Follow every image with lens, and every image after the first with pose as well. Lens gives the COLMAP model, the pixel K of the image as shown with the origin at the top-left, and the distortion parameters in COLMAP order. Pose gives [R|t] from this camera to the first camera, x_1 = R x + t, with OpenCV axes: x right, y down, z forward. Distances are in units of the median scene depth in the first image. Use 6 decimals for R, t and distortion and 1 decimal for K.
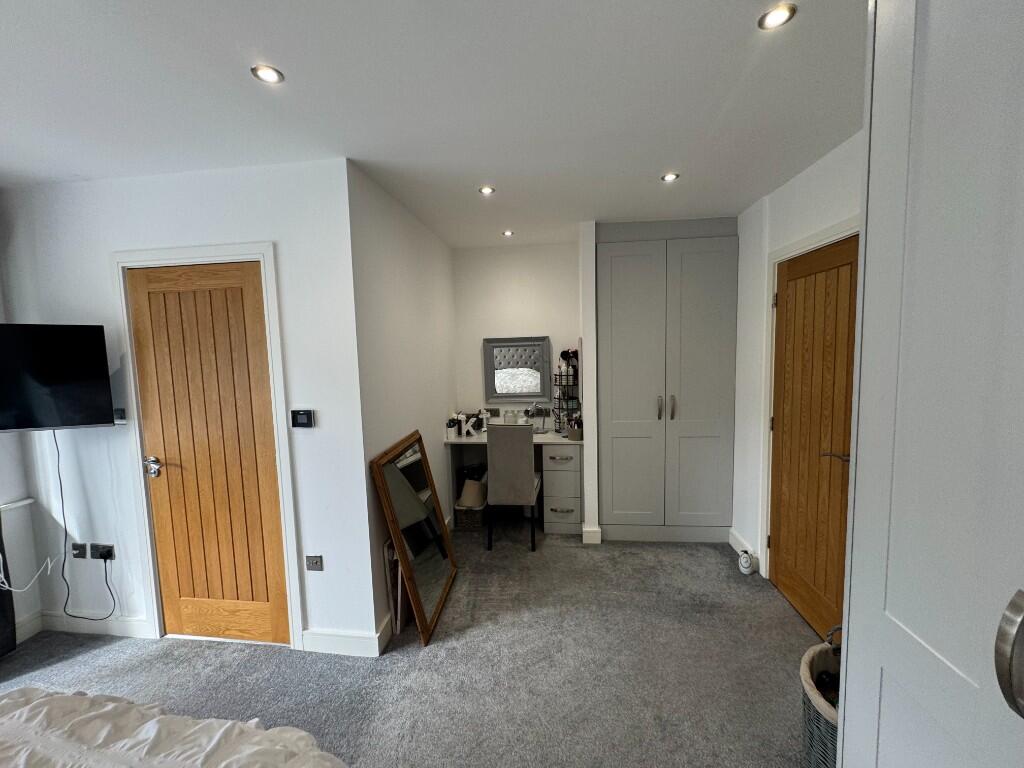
lens RADIAL K [[407.6, 0, 510.4], [0, 407.6, 380.3], [0, 0, 1]] dist [-0.002840, -0.000130]
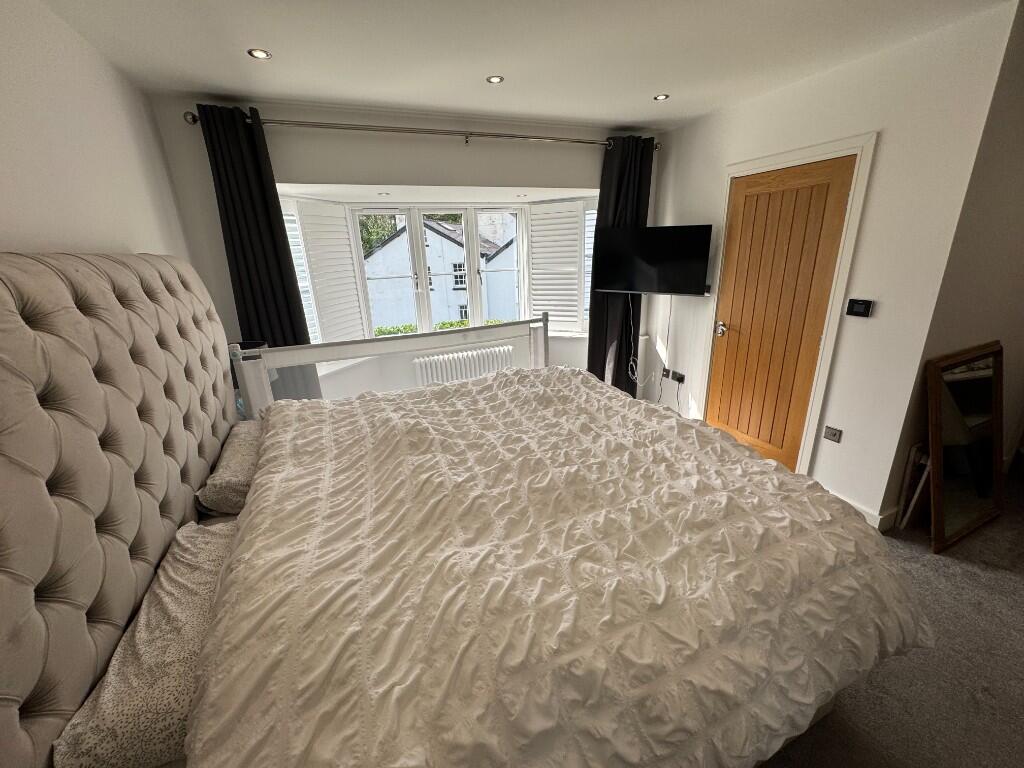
lens RADIAL K [[407.6, 0, 510.4], [0, 407.6, 381.5], [0, 0, 1]] dist [-0.002840, -0.000130]
pose [[0.487973, 0.277056, -0.827721, -0.009538], [-0.049692, 0.955568, 0.290553, 0.011746], [0.871443, -0.100651, 0.480059, -0.345508]]
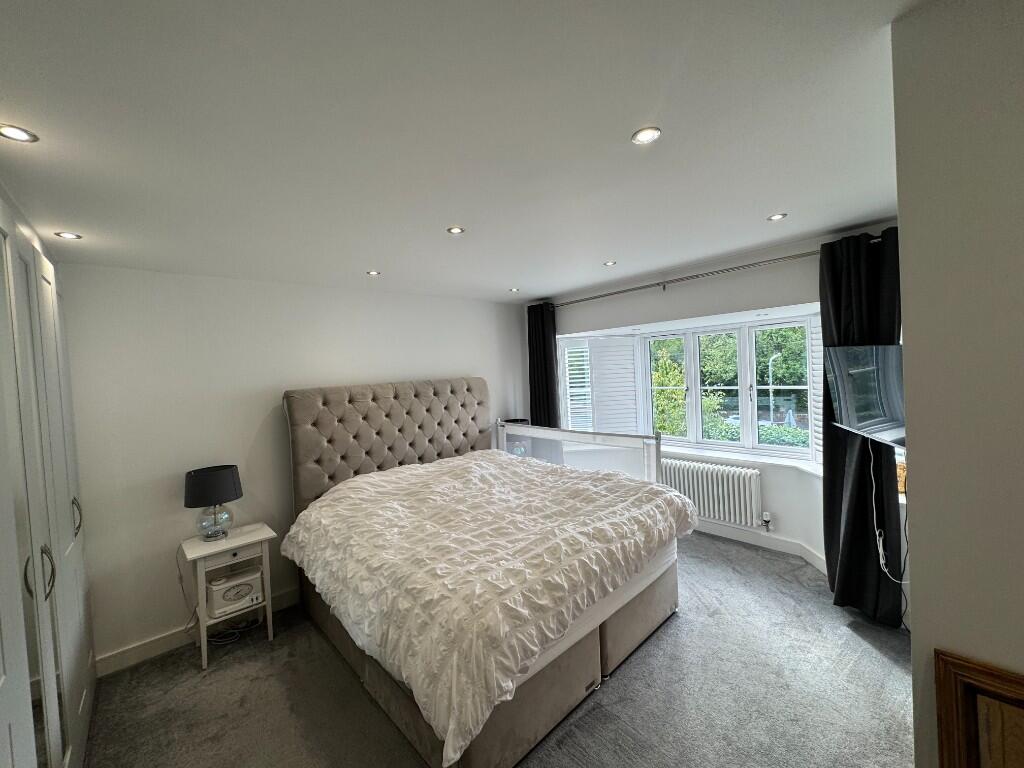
lens RADIAL K [[407.6, 0, 512.2], [0, 407.6, 381.8], [0, 0, 1]] dist [-0.002840, -0.000130]
pose [[-0.643681, 0.077655, -0.761344, 0.407009], [0.003406, 0.995119, 0.098620, -0.192318], [0.765287, 0.060887, -0.640804, 1.326606]]
